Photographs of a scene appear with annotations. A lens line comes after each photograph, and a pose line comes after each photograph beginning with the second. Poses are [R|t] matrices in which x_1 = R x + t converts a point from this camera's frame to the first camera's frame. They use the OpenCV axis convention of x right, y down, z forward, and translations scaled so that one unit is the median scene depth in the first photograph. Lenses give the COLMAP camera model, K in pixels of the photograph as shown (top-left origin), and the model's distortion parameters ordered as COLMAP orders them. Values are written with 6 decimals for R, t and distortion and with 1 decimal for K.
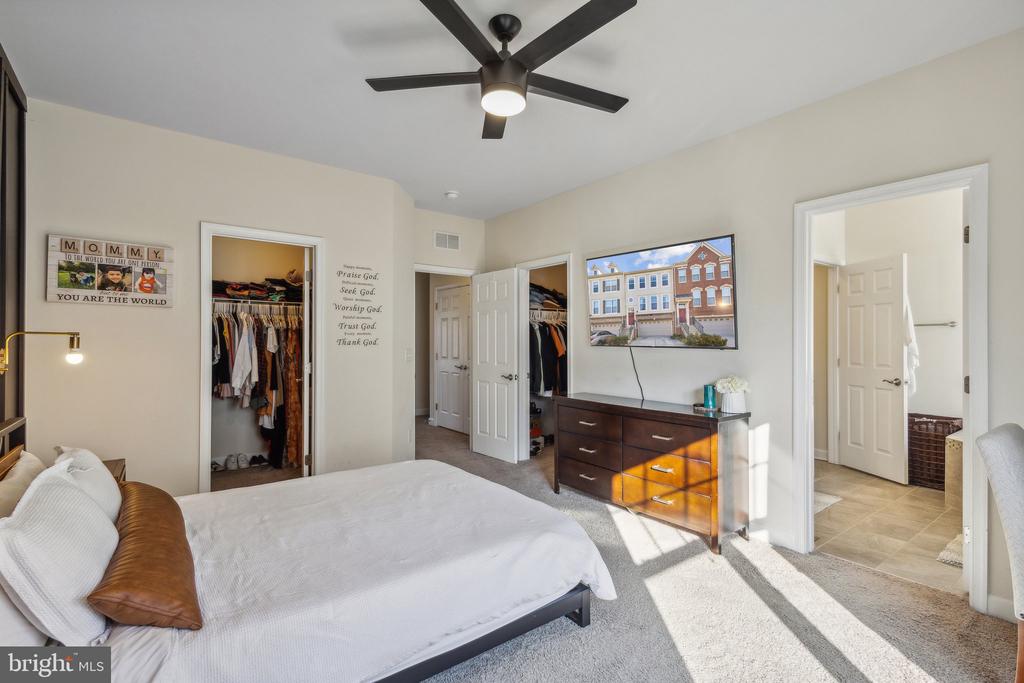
lens RADIAL K [[475.8, 0, 510.6], [0, 475.8, 345.8], [0, 0, 1]] dist [0.012055, -0.001531]
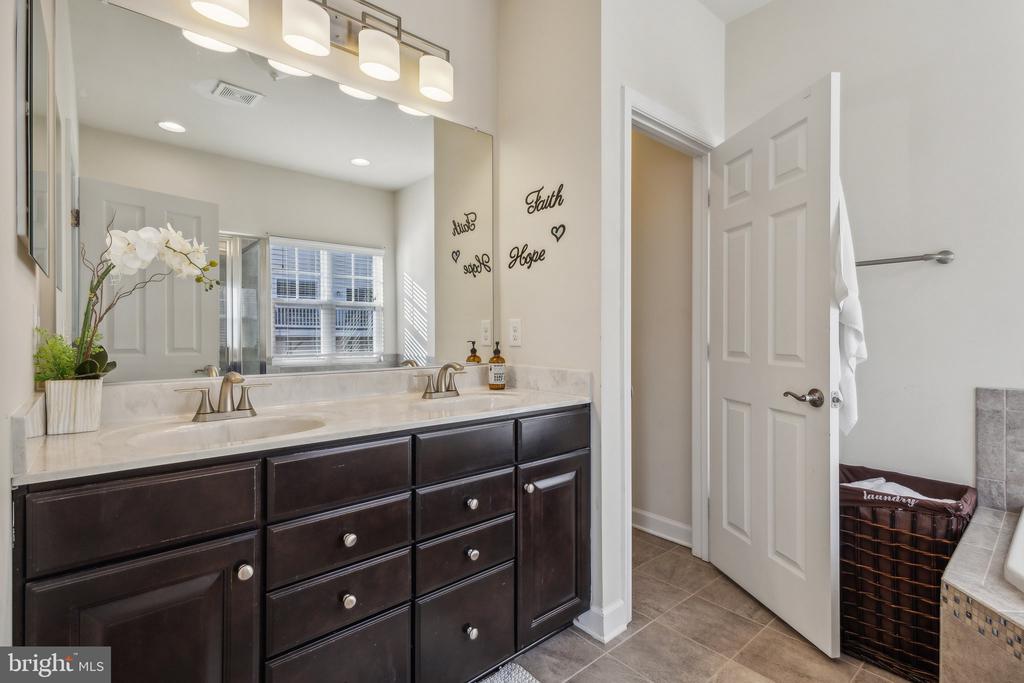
lens RADIAL K [[475.8, 0, 515.1], [0, 475.8, 343.4], [0, 0, 1]] dist [0.012055, -0.001531]
pose [[0.997440, -0.006511, 0.071205, 0.522700], [0.005343, 0.999848, 0.016583, 0.020903], [-0.071303, -0.016160, 0.997324, 0.612473]]
